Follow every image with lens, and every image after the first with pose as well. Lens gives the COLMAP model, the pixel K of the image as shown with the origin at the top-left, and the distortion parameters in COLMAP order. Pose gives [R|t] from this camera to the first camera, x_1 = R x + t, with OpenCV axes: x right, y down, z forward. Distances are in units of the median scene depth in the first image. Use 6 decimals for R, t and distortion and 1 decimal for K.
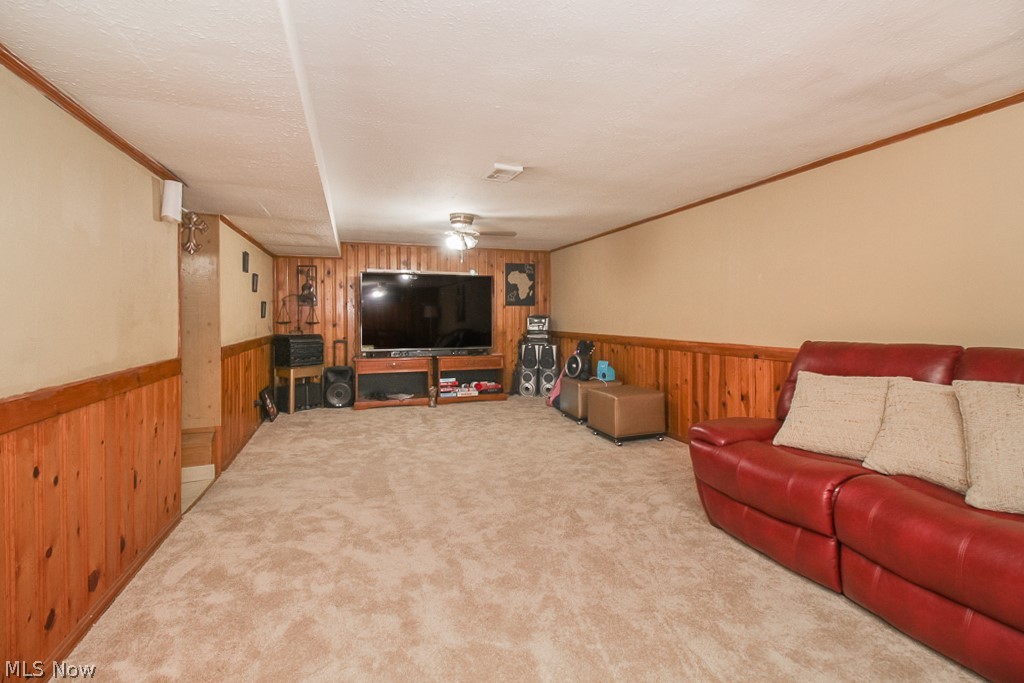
lens RADIAL K [[473.8, 0, 507.6], [0, 473.8, 314.9], [0, 0, 1]] dist [0.011380, -0.005216]
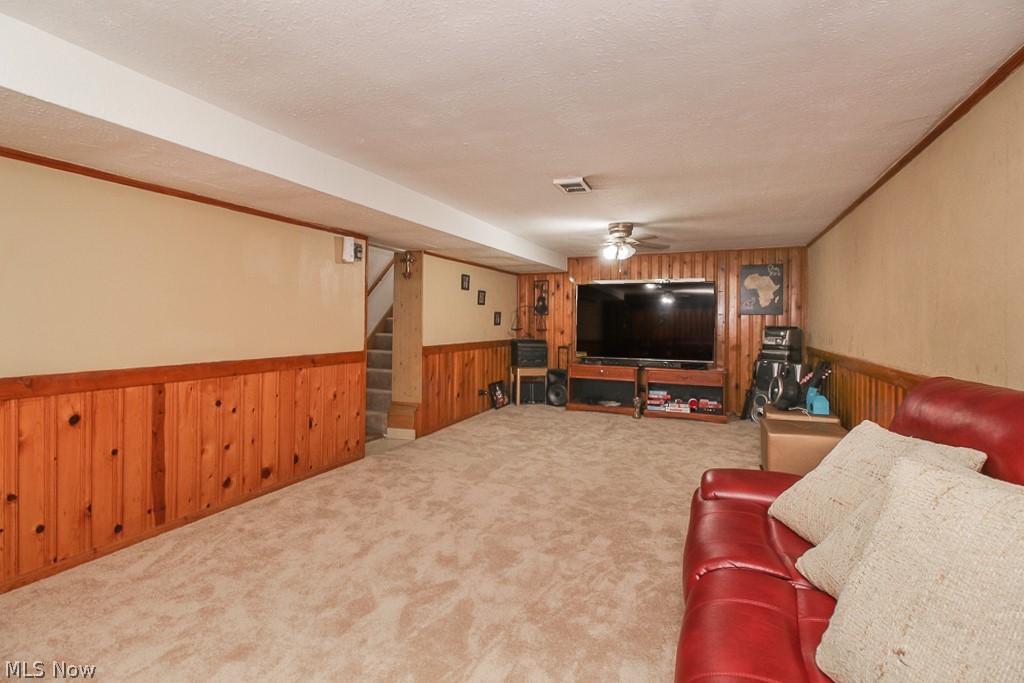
lens RADIAL K [[473.8, 0, 506.4], [0, 473.8, 318.0], [0, 0, 1]] dist [0.011380, -0.005216]
pose [[0.746614, 0.004387, -0.665243, 0.316176], [-0.010664, 0.999929, -0.005374, -0.005793], [0.665171, 0.011107, 0.746608, 0.086309]]
